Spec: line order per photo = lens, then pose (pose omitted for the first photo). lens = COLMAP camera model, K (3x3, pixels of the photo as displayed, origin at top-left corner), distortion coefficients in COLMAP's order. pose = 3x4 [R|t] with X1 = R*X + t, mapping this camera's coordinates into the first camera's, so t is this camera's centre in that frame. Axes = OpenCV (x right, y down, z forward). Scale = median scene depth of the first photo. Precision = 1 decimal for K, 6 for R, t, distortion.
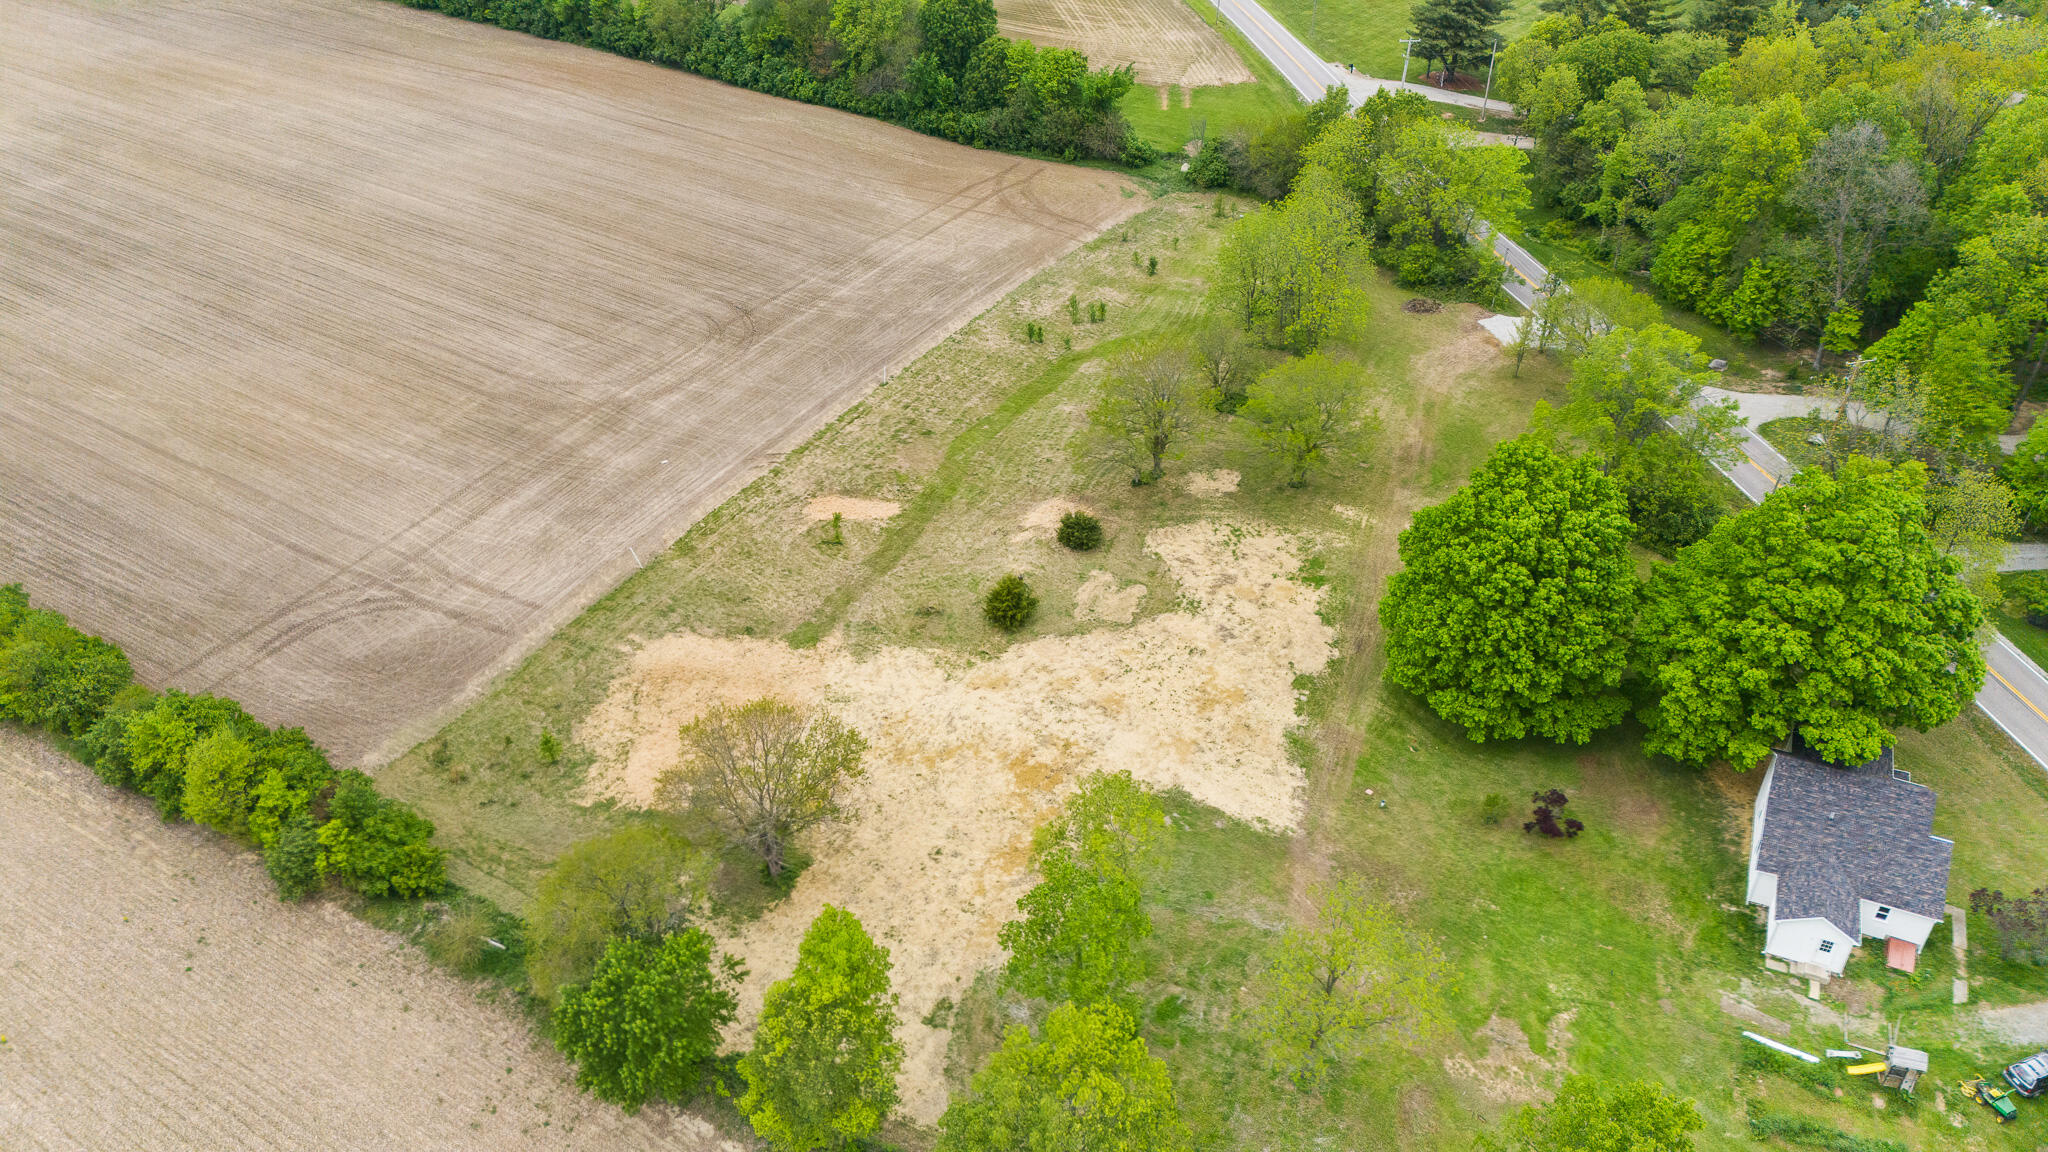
lens RADIAL K [[1504.9, 0, 1027.5], [0, 1504.9, 580.6], [0, 0, 1]] dist [0.090462, -0.094213]
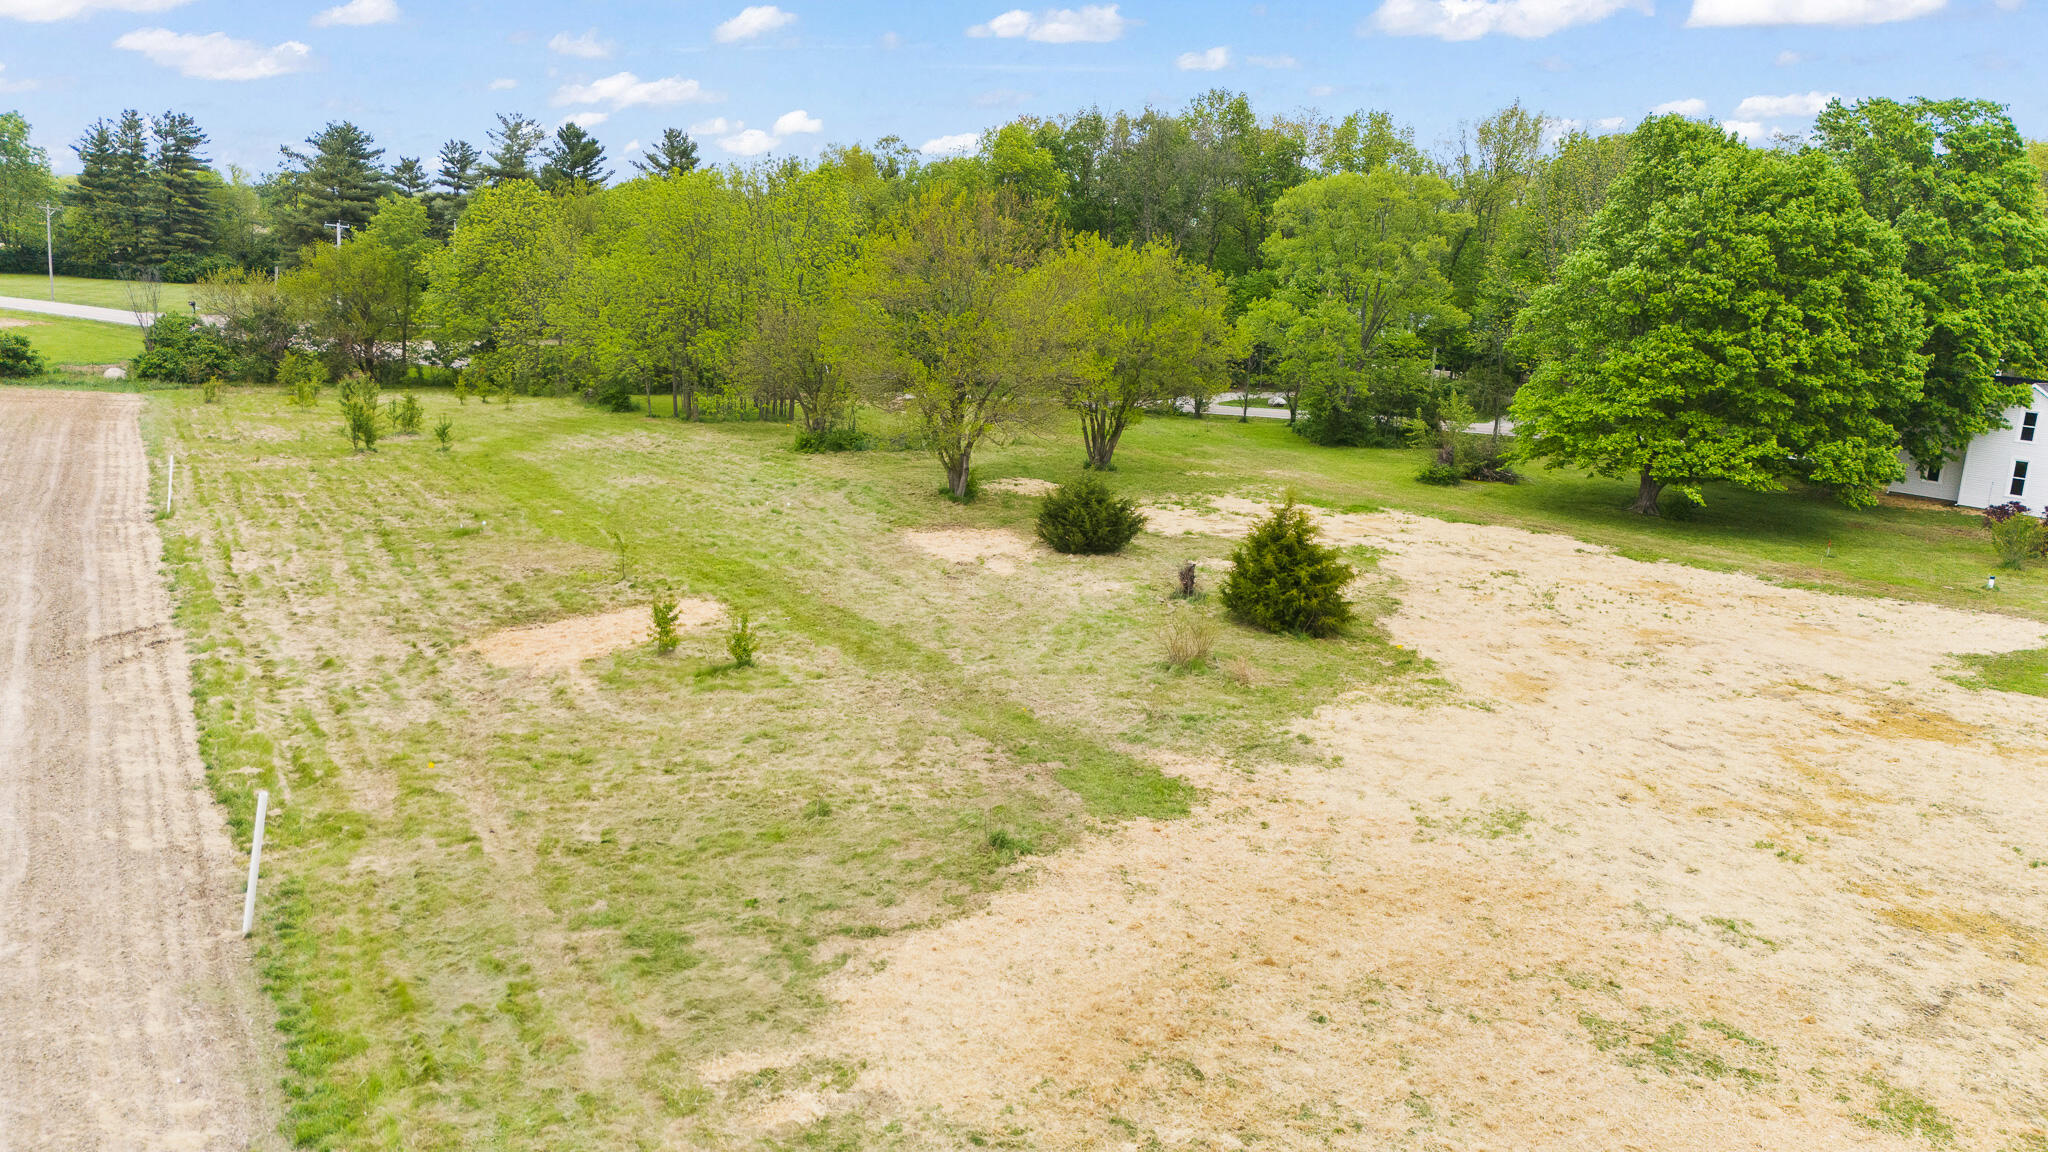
lens RADIAL K [[1506.7, 0, 1016.7], [0, 1506.7, 511.0], [0, 0, 1]] dist [0.079463, -0.100532]
pose [[0.467559, -0.111603, 0.876889, -0.389959], [0.482306, 0.863536, -0.147263, 0.022772], [-0.740790, 0.491783, 0.457581, 0.840907]]
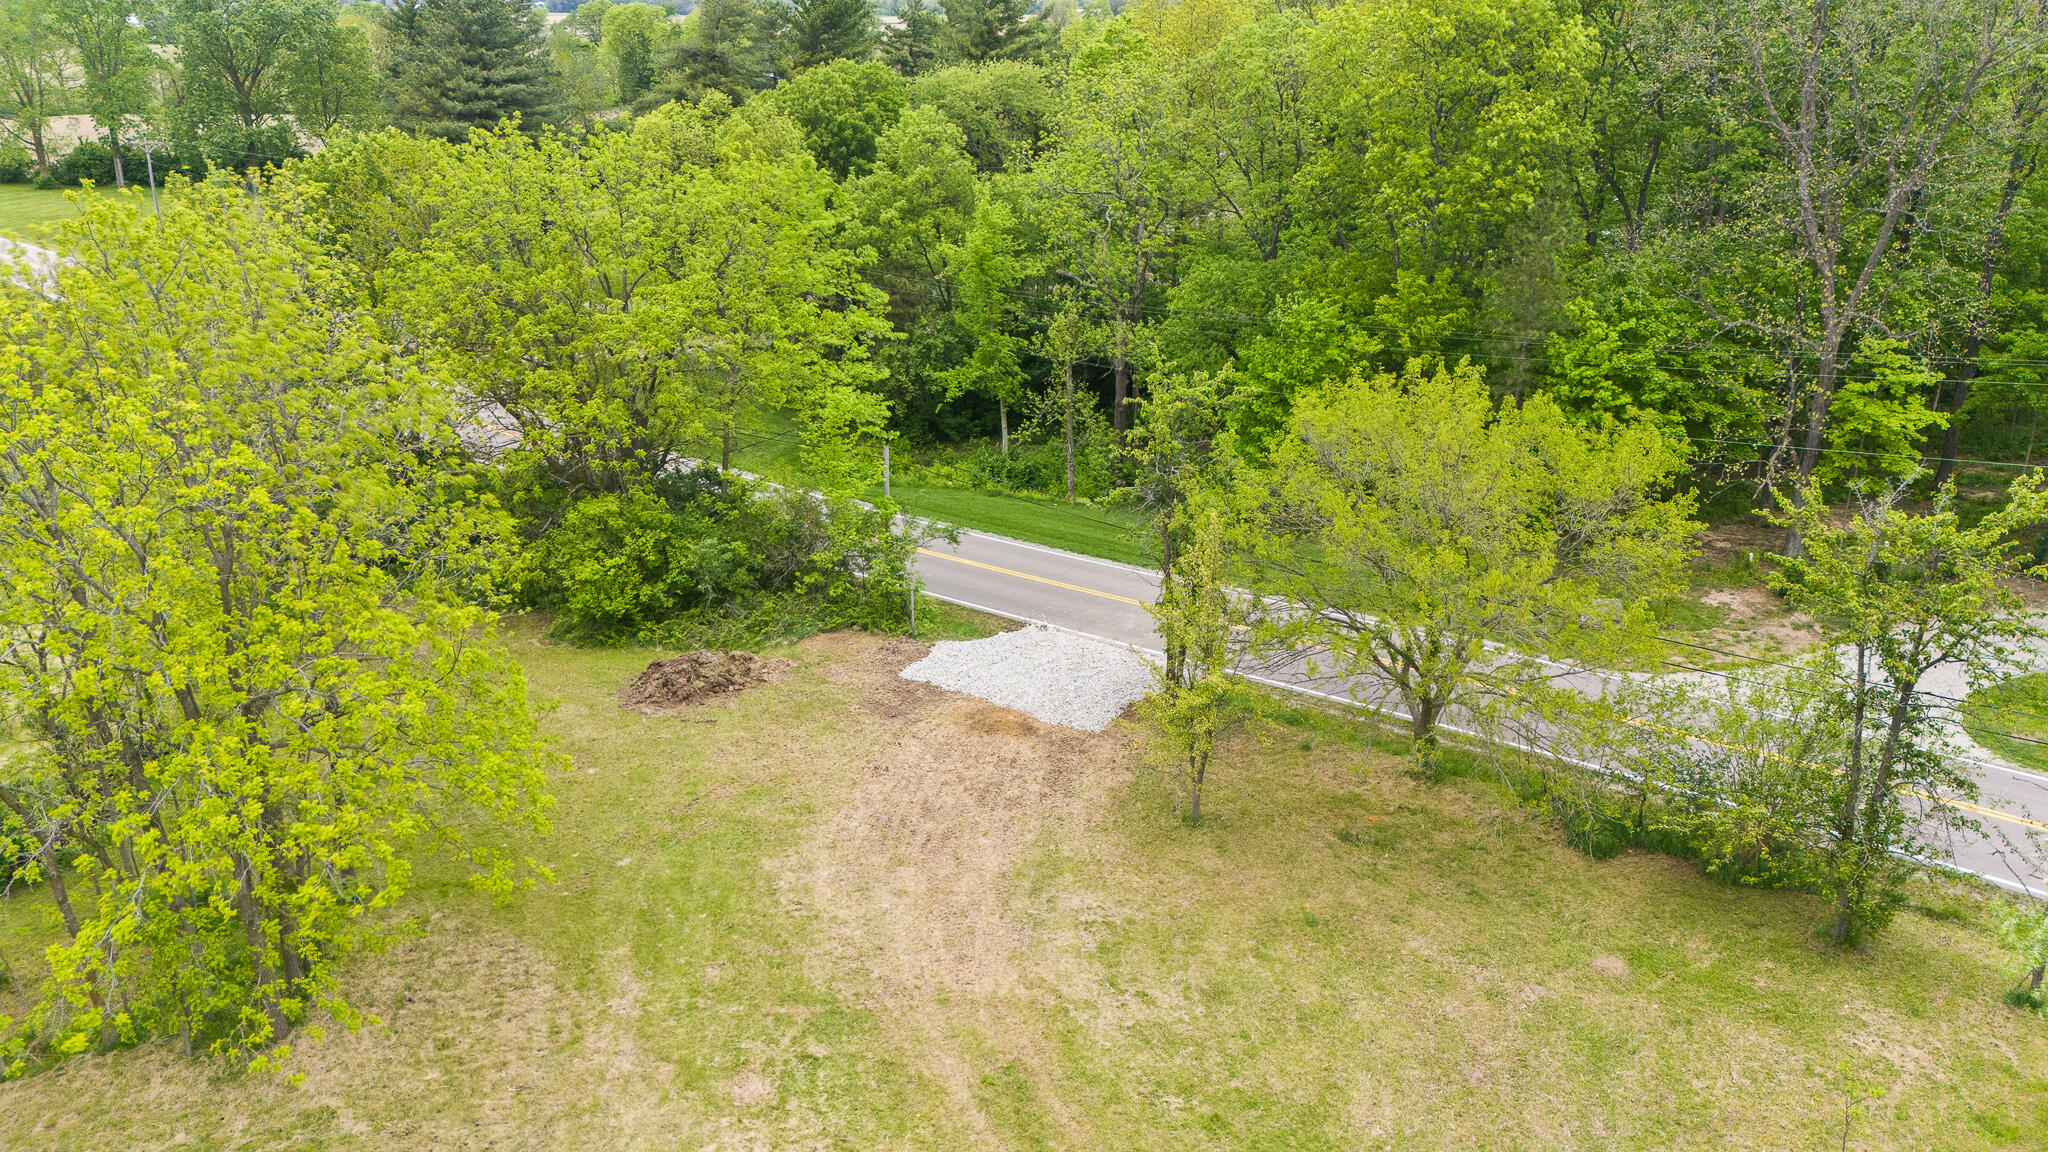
lens RADIAL K [[1504.9, 0, 1027.5], [0, 1504.9, 580.6], [0, 0, 1]] dist [0.090462, -0.094213]
pose [[0.796466, -0.210522, 0.566854, 0.204237], [0.362807, 0.916327, -0.169455, -0.168869], [-0.483749, 0.340624, 0.806202, 0.978764]]
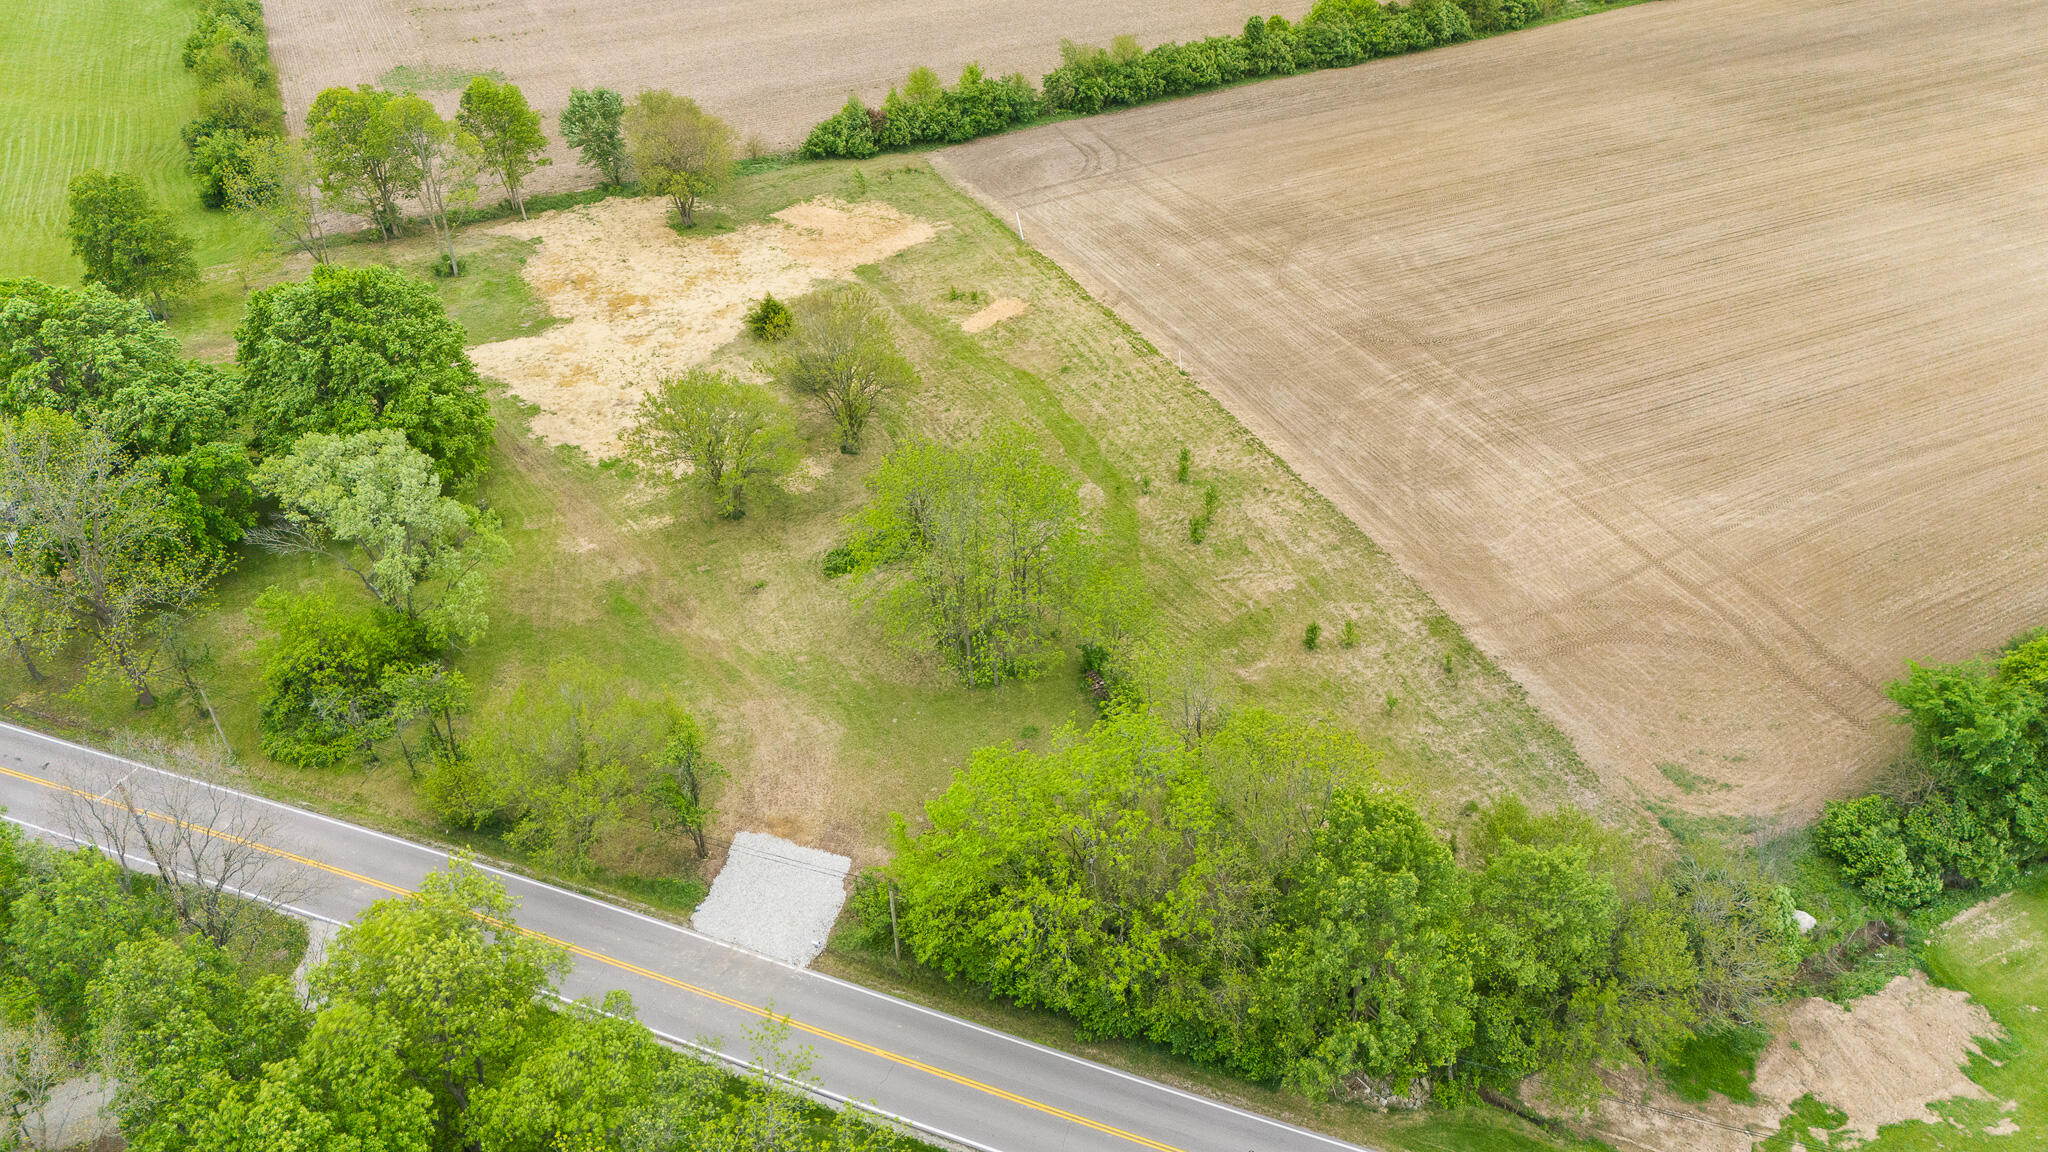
lens RADIAL K [[1504.9, 0, 1027.5], [0, 1504.9, 580.6], [0, 0, 1]] dist [0.090462, -0.094213]
pose [[-0.557727, 0.510341, -0.654594, 0.744387], [-0.475967, 0.449454, 0.755941, -0.870103], [0.679998, 0.733173, -0.007767, 1.269553]]
